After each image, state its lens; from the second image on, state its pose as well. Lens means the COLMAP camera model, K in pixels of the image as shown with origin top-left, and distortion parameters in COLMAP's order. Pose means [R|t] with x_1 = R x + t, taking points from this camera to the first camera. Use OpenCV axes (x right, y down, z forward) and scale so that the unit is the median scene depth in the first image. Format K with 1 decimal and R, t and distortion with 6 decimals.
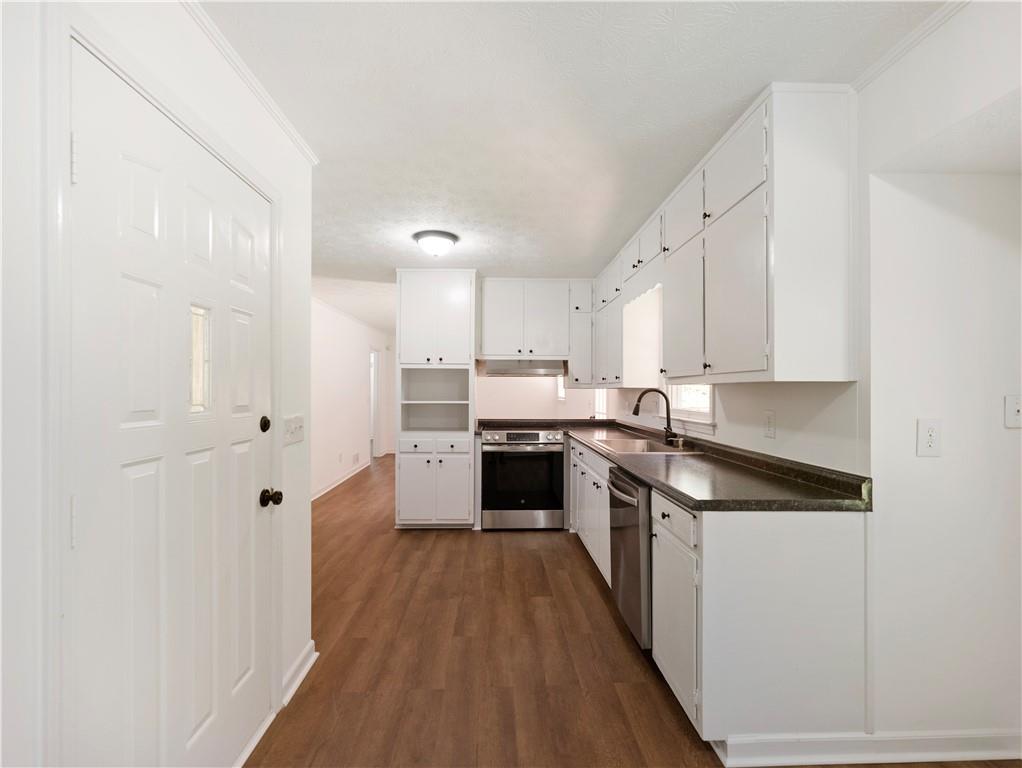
lens RADIAL K [[479.2, 0, 511.3], [0, 479.2, 388.1], [0, 0, 1]] dist [0.001365, -0.000004]
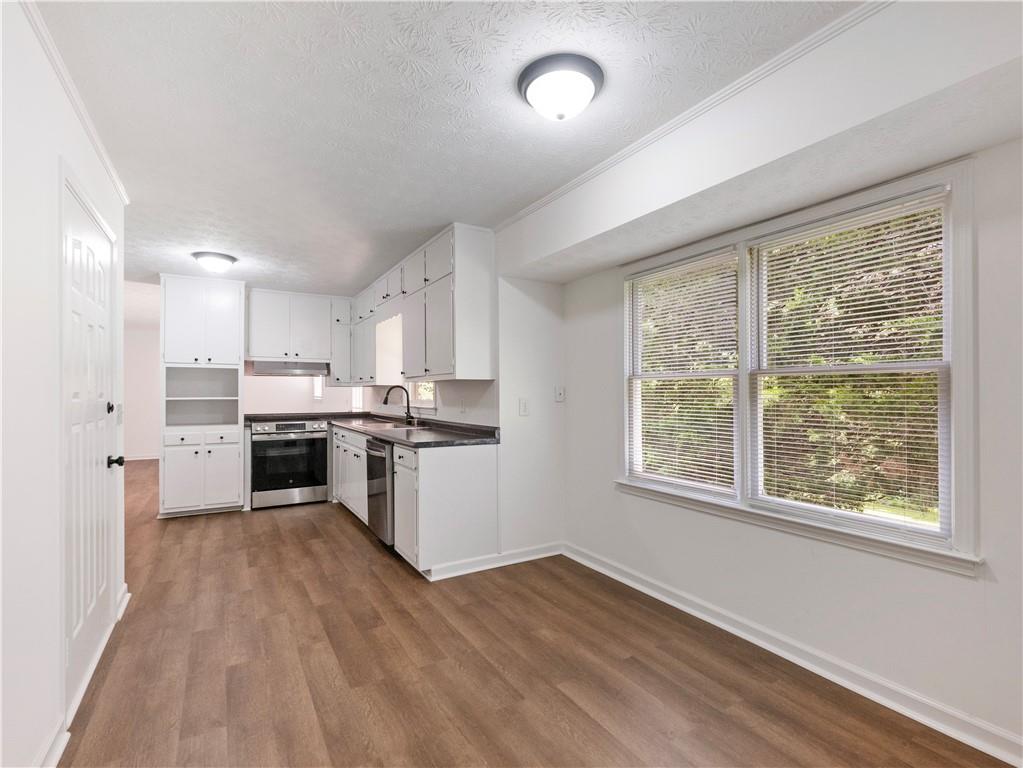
lens RADIAL K [[479.7, 0, 512.5], [0, 479.7, 391.8], [0, 0, 1]] dist [0.001365, -0.000004]
pose [[0.875359, -0.004312, 0.483454, -0.092323], [0.002548, 0.999987, 0.004306, 0.014396], [-0.483467, -0.002538, 0.875359, -0.407703]]
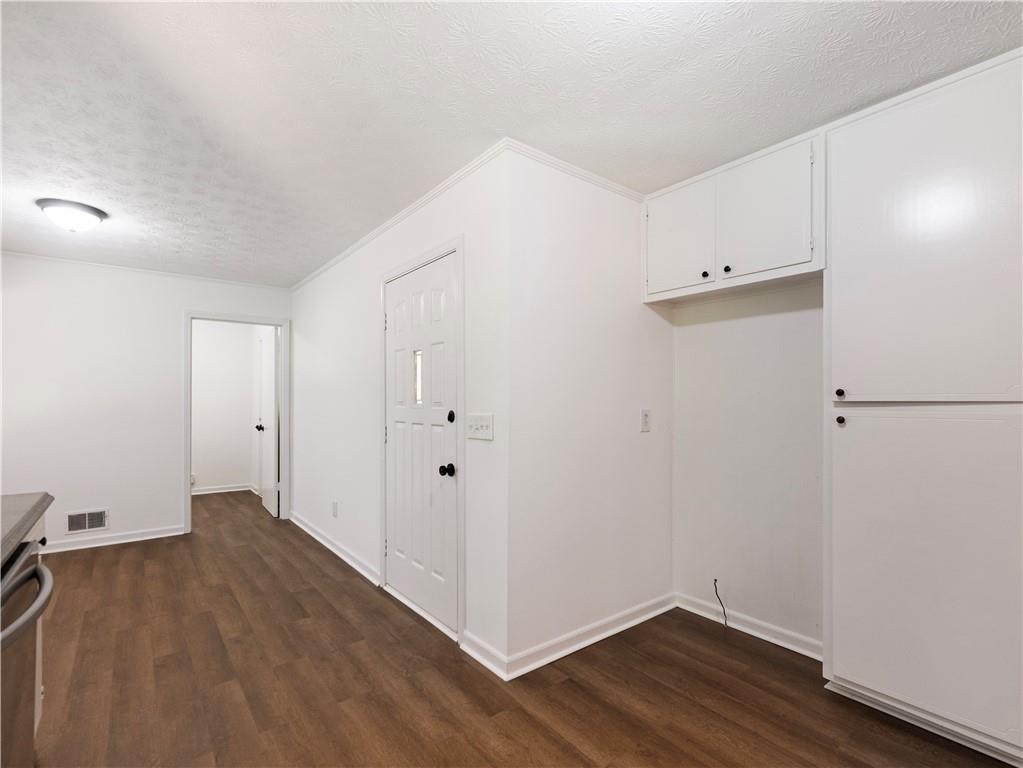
lens RADIAL K [[479.7, 0, 505.3], [0, 479.7, 403.7], [0, 0, 1]] dist [0.001365, -0.000004]
pose [[-0.814492, 0.002590, -0.580169, 0.088067], [0.001142, 0.999995, 0.002862, 0.019358], [0.580174, 0.001669, -0.814491, 1.219999]]
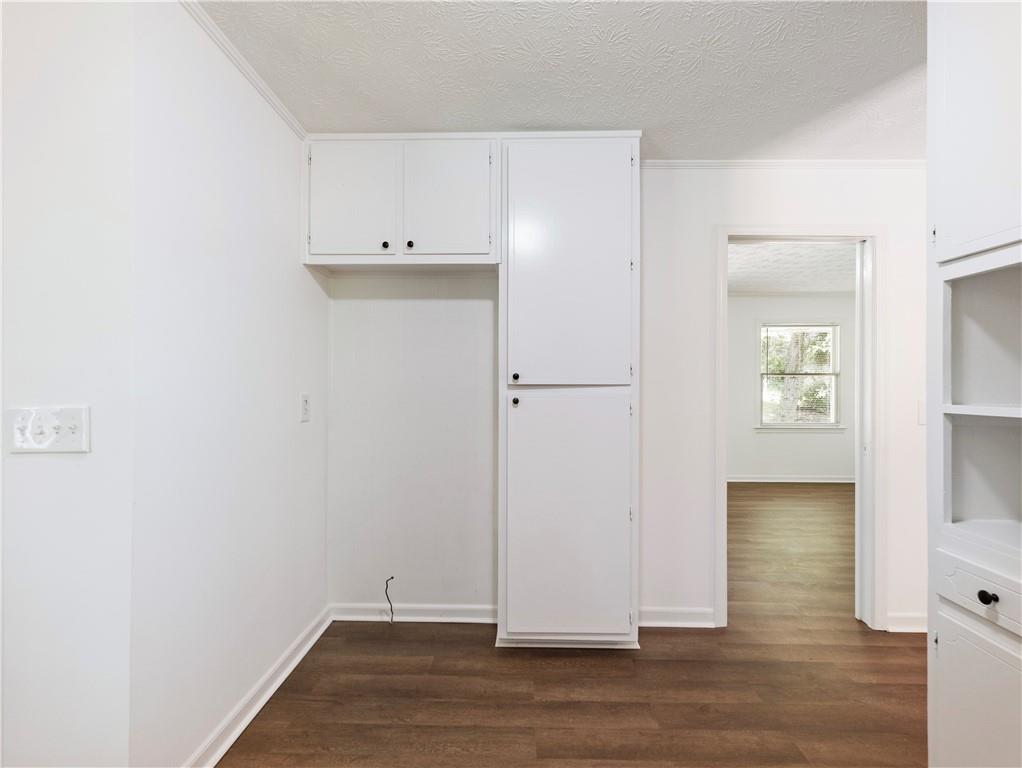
lens RADIAL K [[479.2, 0, 511.2], [0, 479.2, 385.1], [0, 0, 1]] dist [0.001365, -0.000004]
pose [[-0.065361, -0.003063, -0.997857, 0.065952], [0.001300, 0.999994, -0.003155, 0.021786], [0.997861, -0.001503, -0.065357, 1.008462]]
